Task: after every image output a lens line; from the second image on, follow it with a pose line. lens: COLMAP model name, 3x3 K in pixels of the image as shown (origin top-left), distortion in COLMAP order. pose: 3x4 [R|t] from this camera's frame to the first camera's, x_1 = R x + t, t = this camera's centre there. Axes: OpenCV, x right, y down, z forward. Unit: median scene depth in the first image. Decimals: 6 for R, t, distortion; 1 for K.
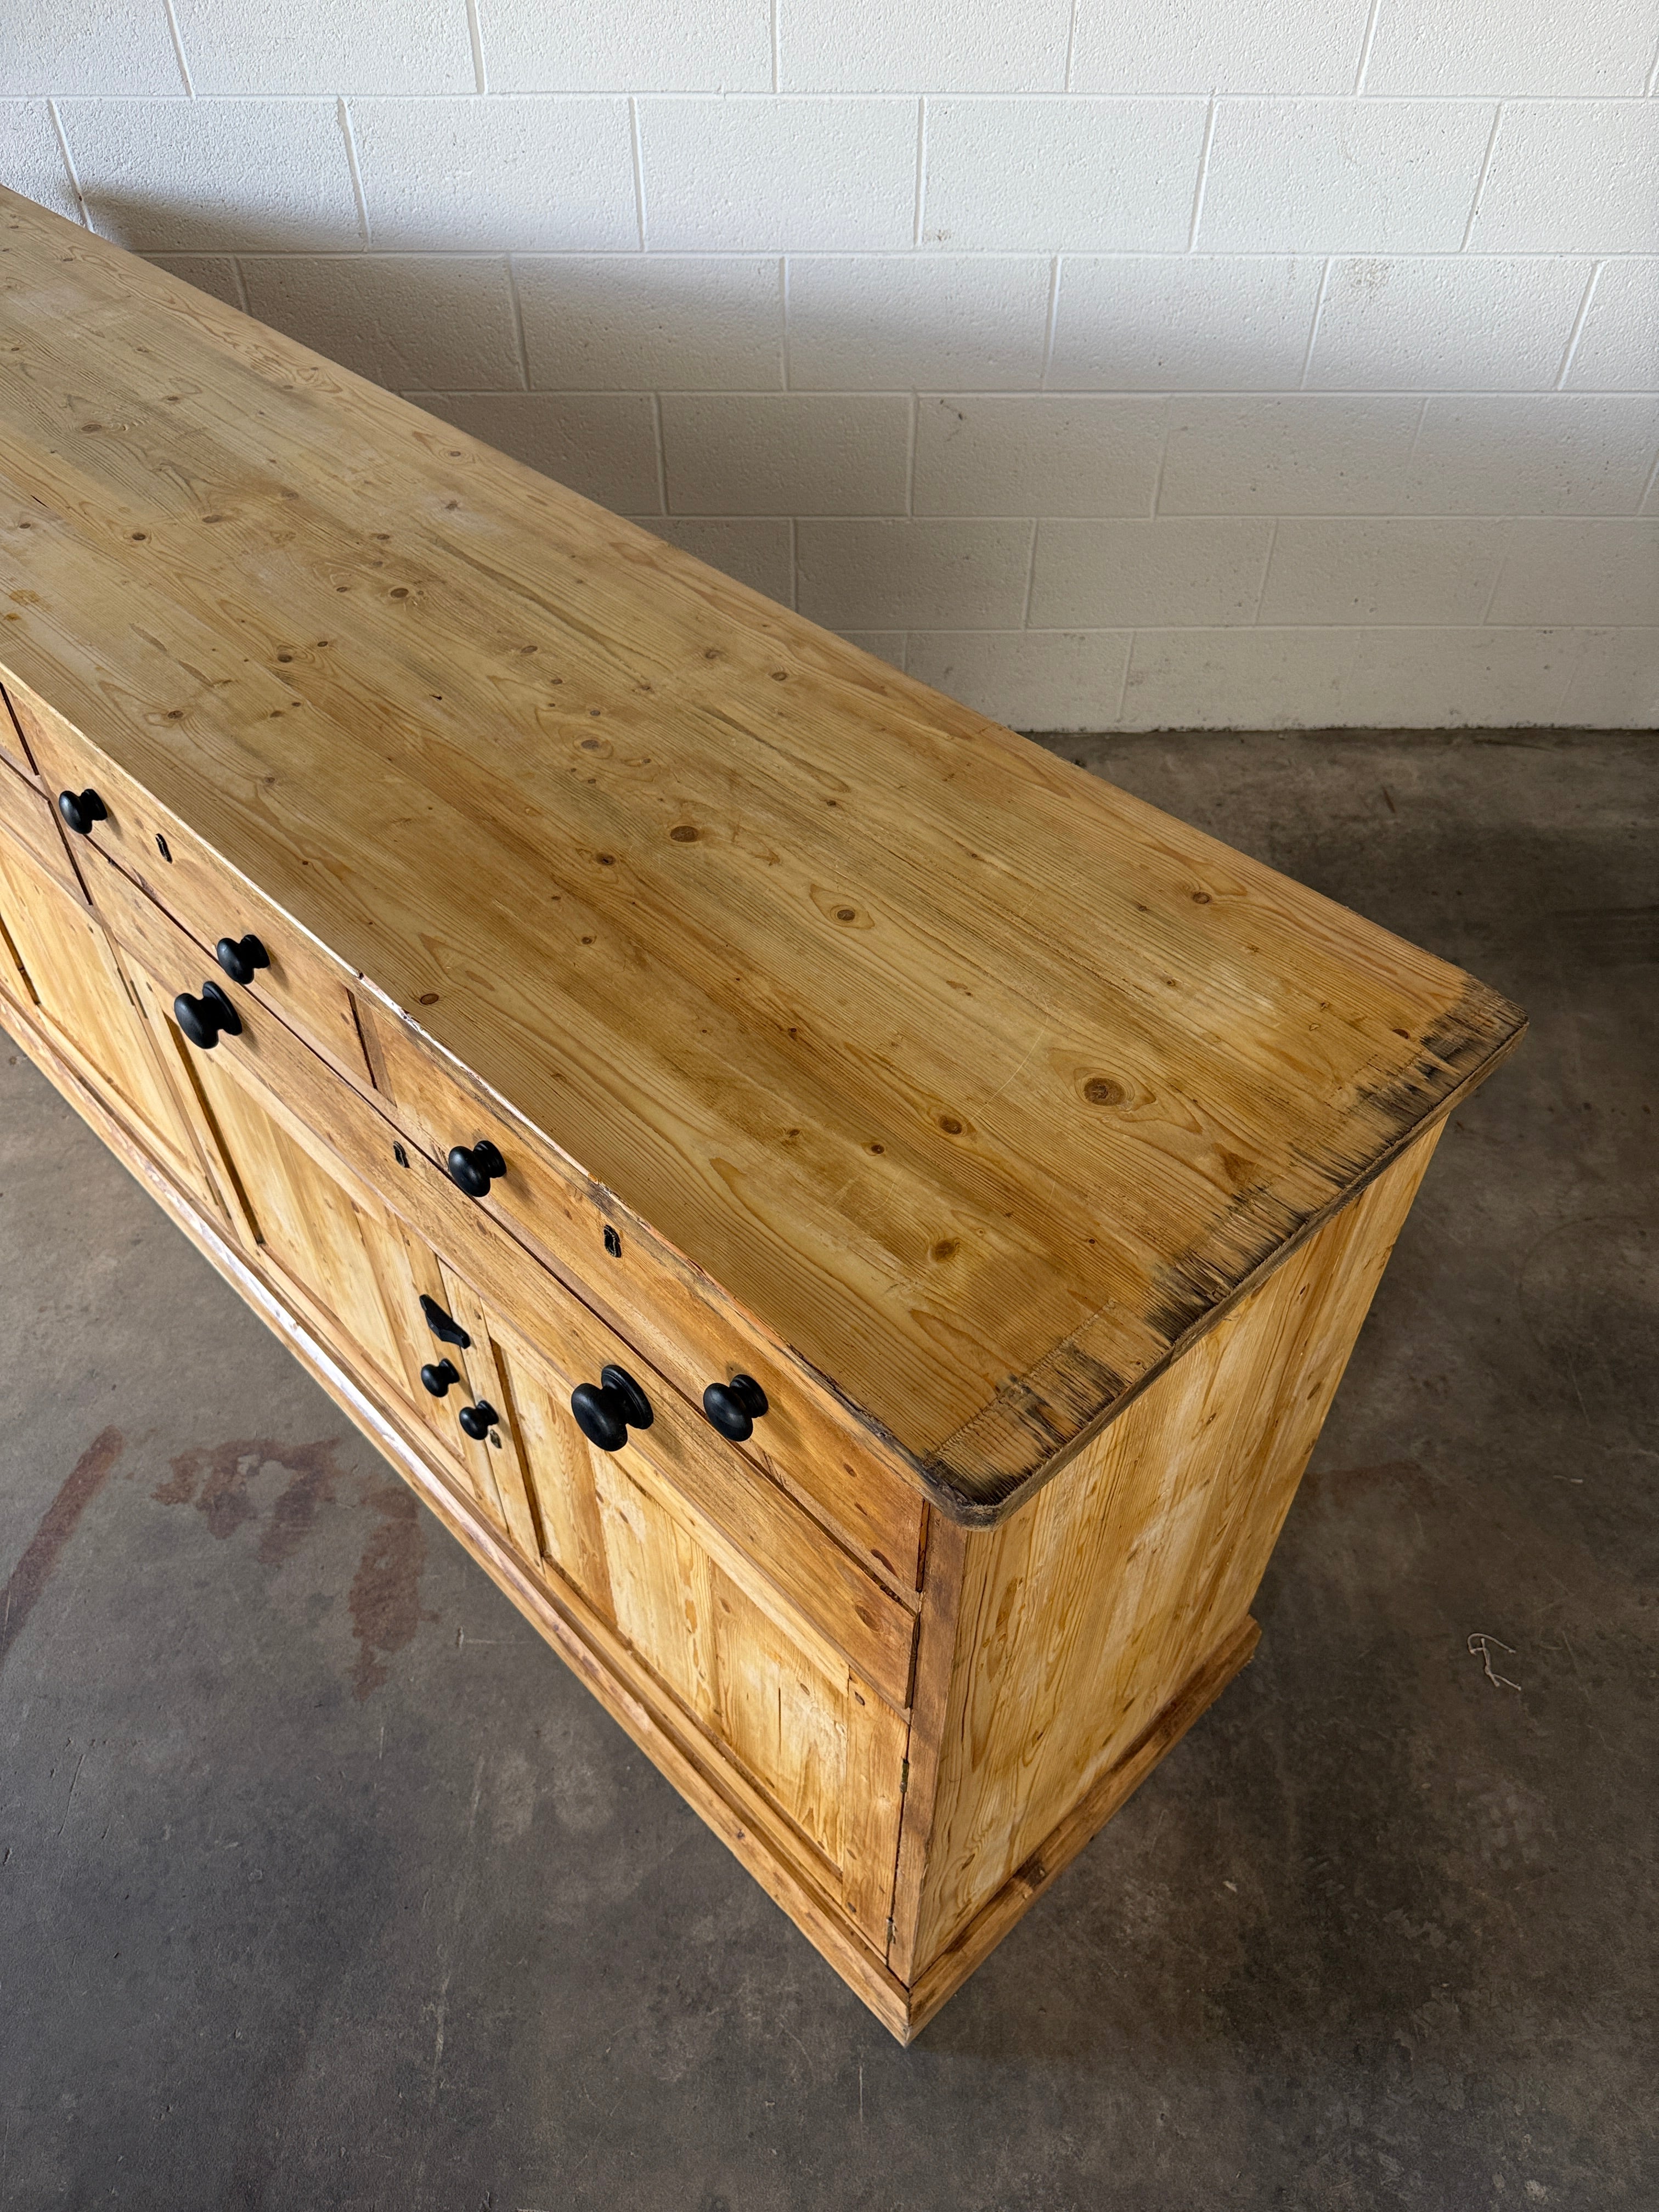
lens RADIAL K [[1593.0, 0, 821.7], [0, 1593.0, 1113.6], [0, 0, 1]] dist [0.004536, -0.011842]
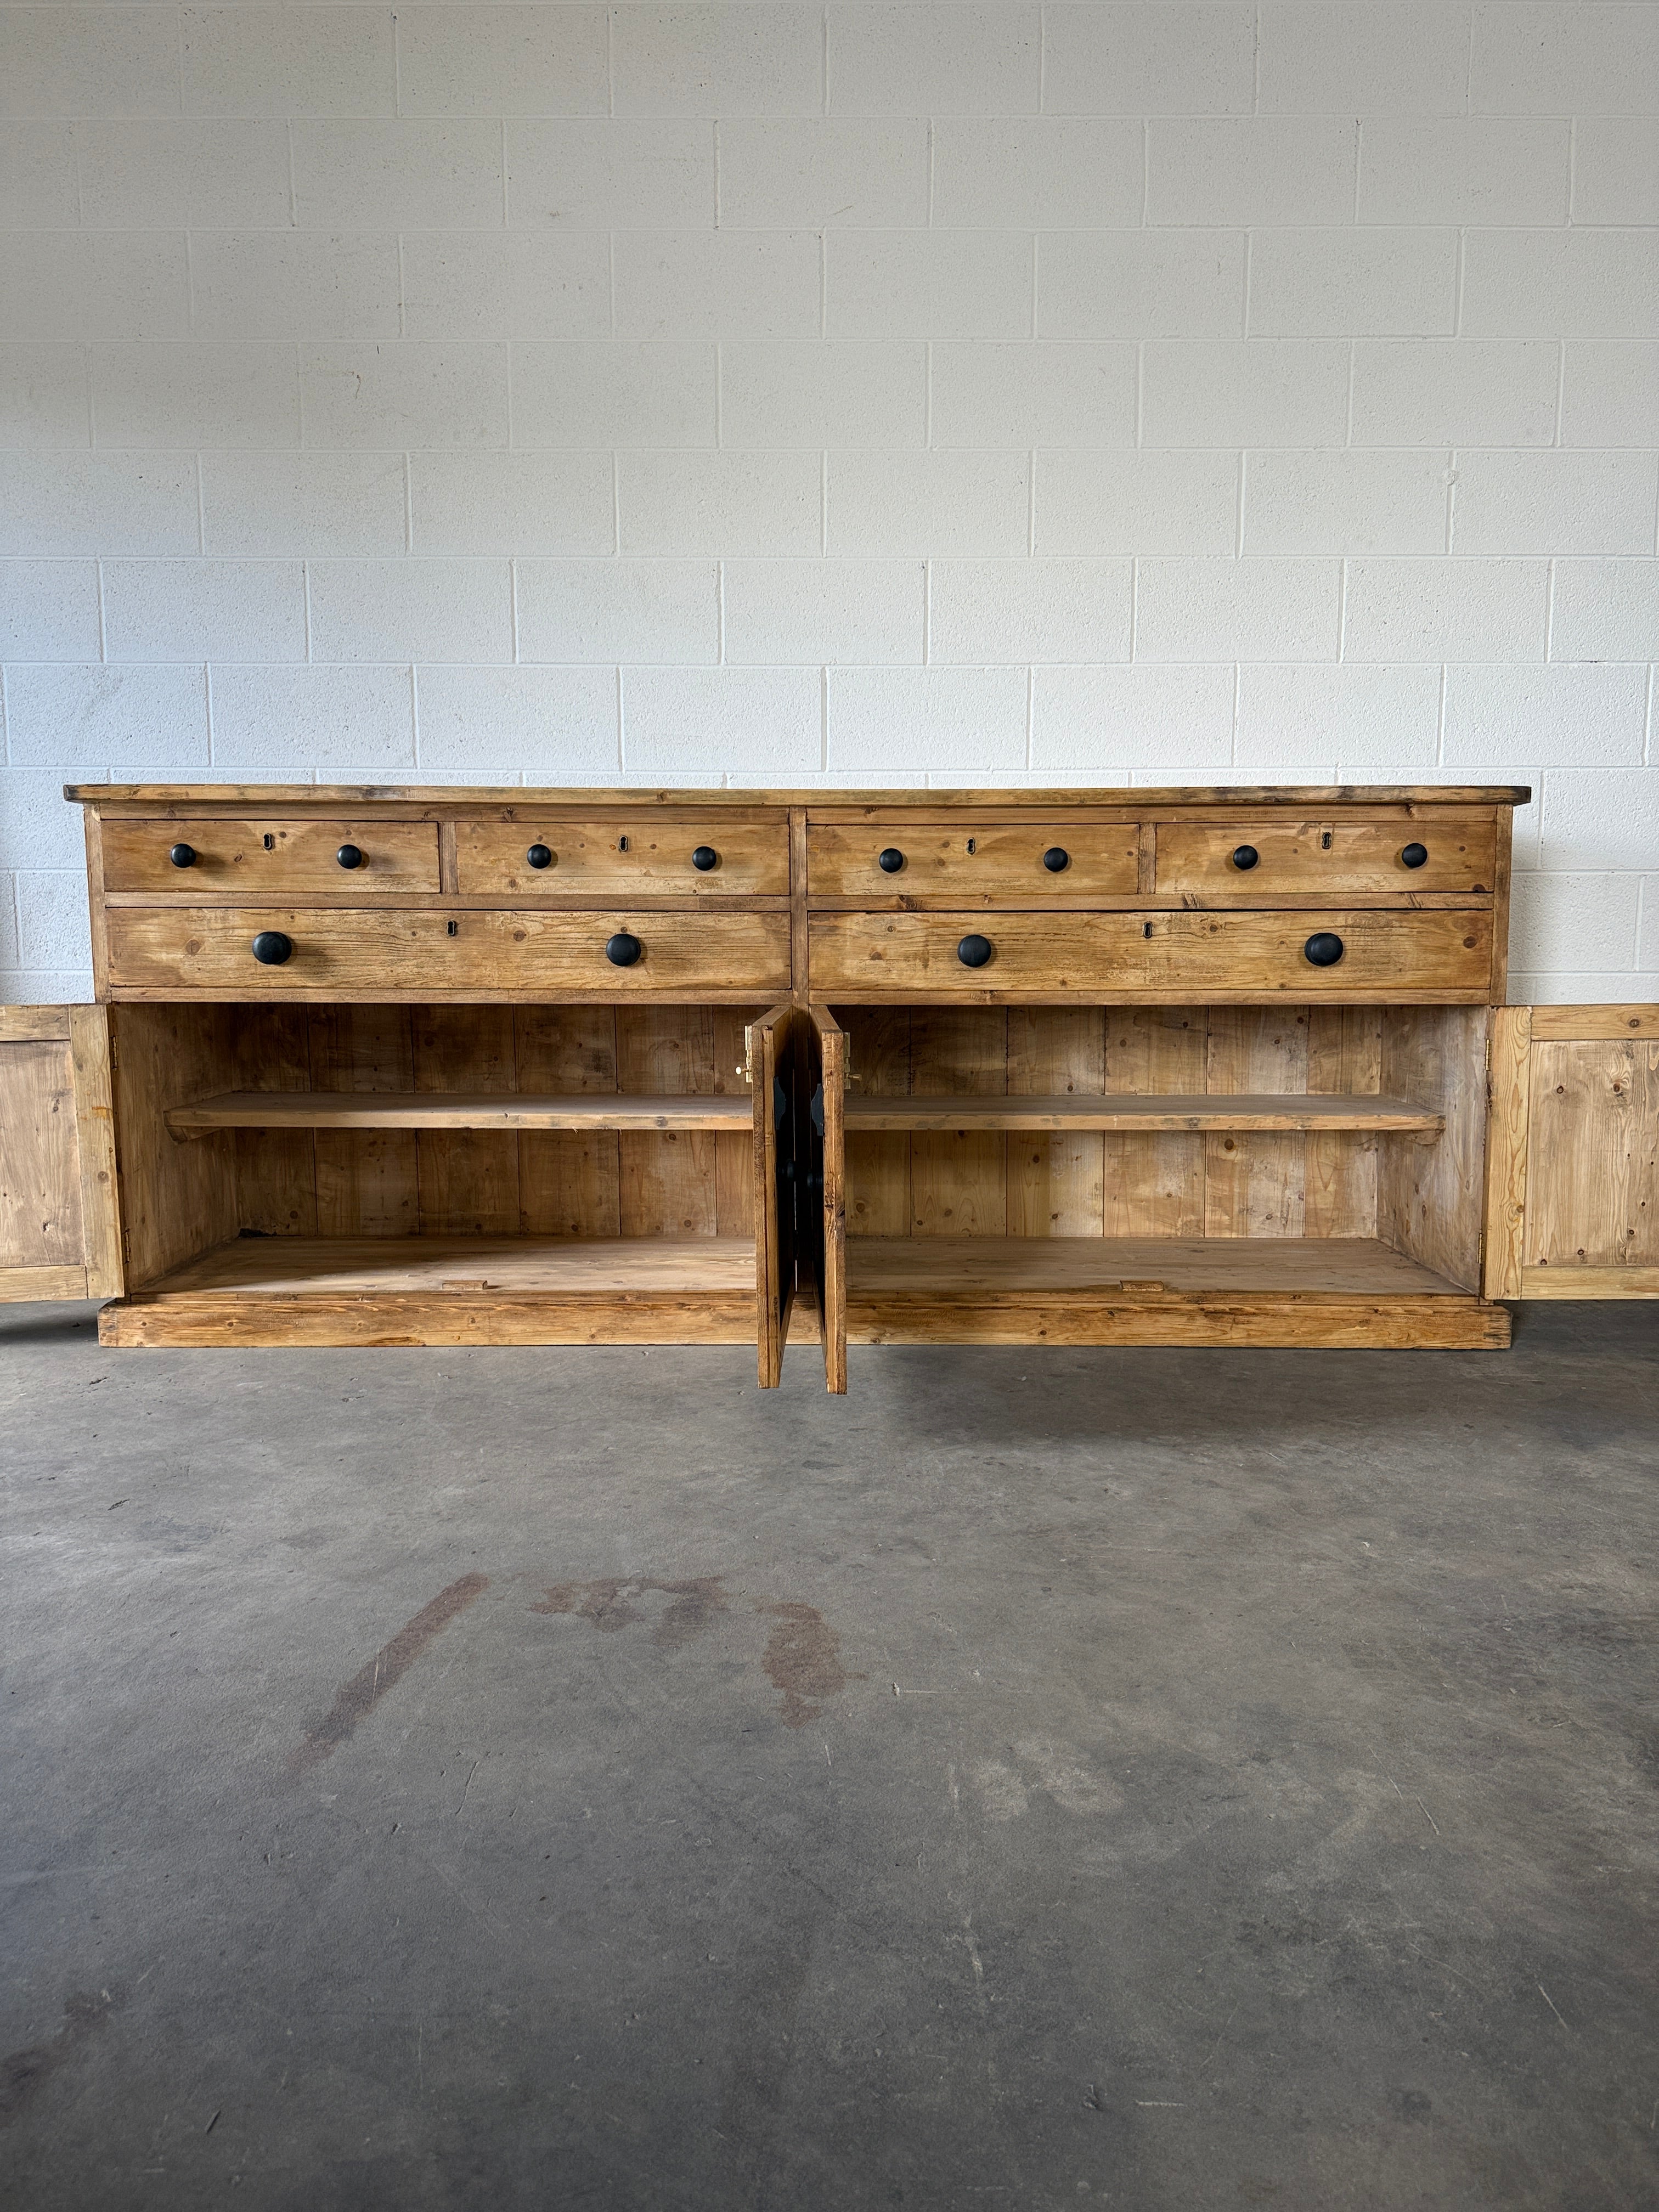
lens RADIAL K [[1575.1, 0, 829.5], [0, 1575.1, 1106.0], [0, 0, 1]] dist [0.028009, -0.029235]
pose [[0.999992, 0.000961, -0.003990, -0.263257], [-0.003270, 0.774064, -0.633099, 0.637466], [0.002480, 0.633106, 0.774061, 0.126412]]
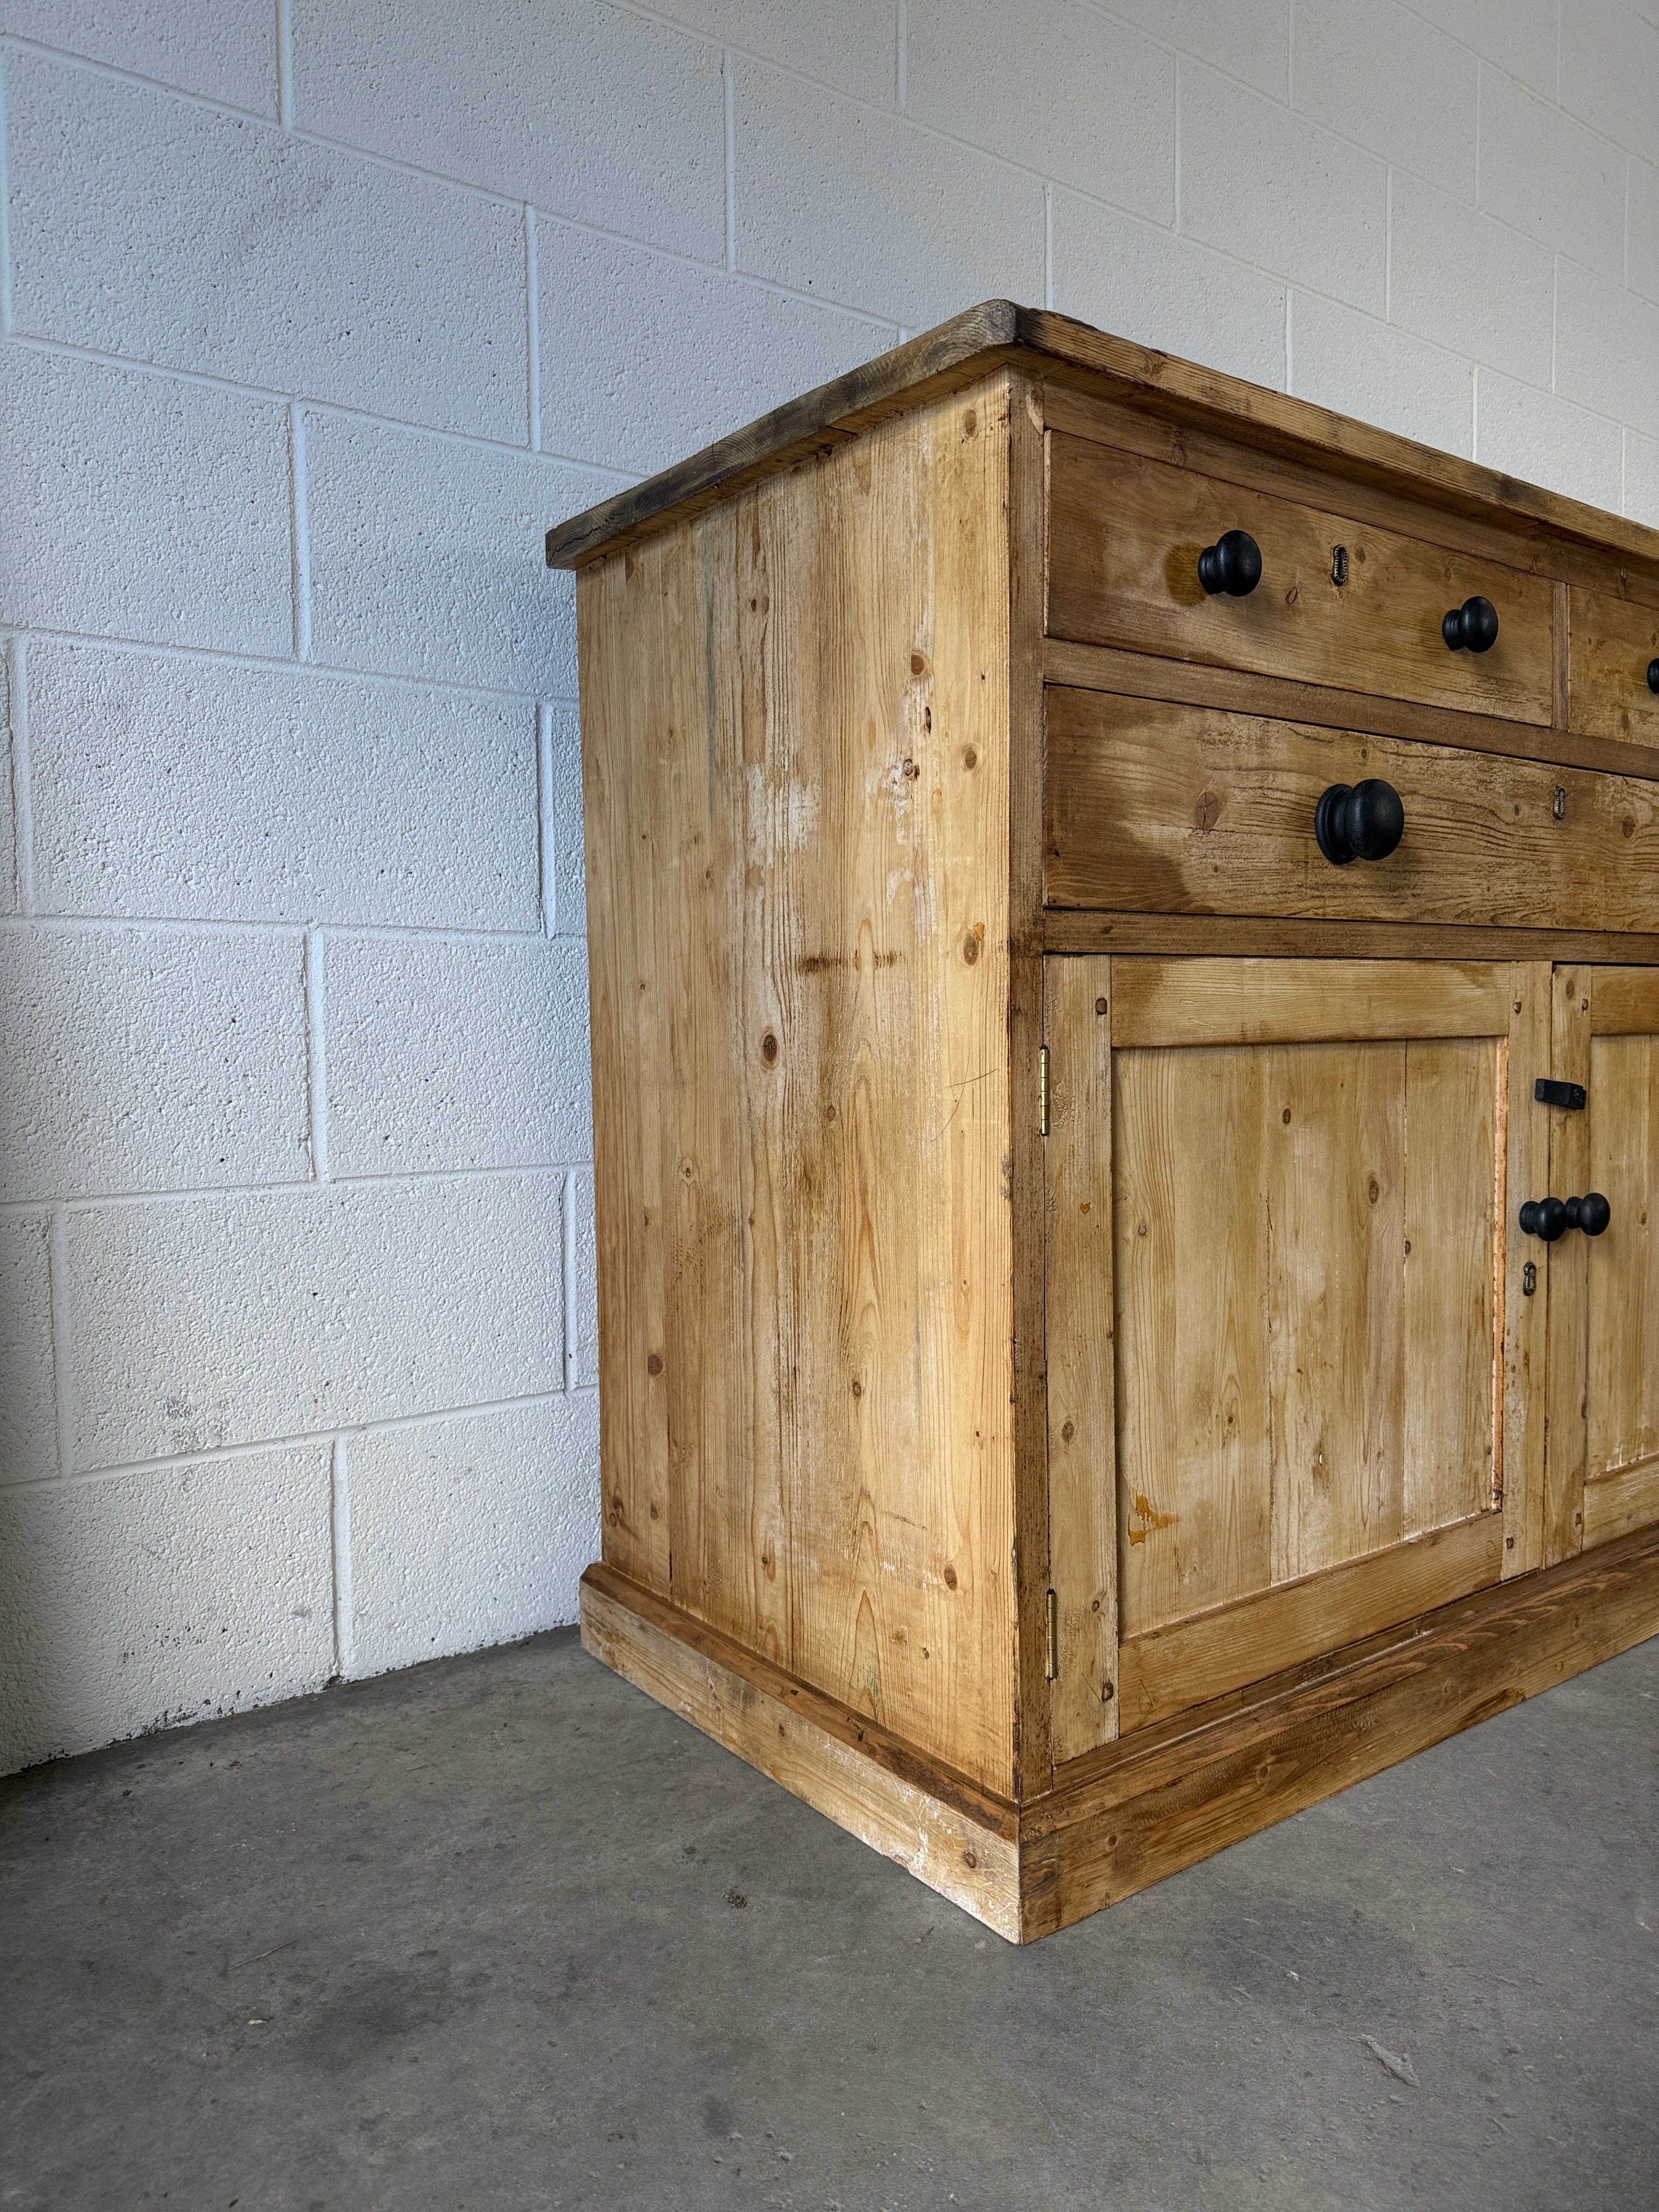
lens RADIAL K [[1593.3, 0, 814.5], [0, 1593.3, 1103.8], [0, 0, 1]] dist [0.083000, -0.113797]
pose [[0.805304, -0.041234, 0.591427, -1.363701], [0.430705, 0.726210, -0.535829, -0.112285], [-0.407405, 0.686236, 0.602579, 0.987713]]
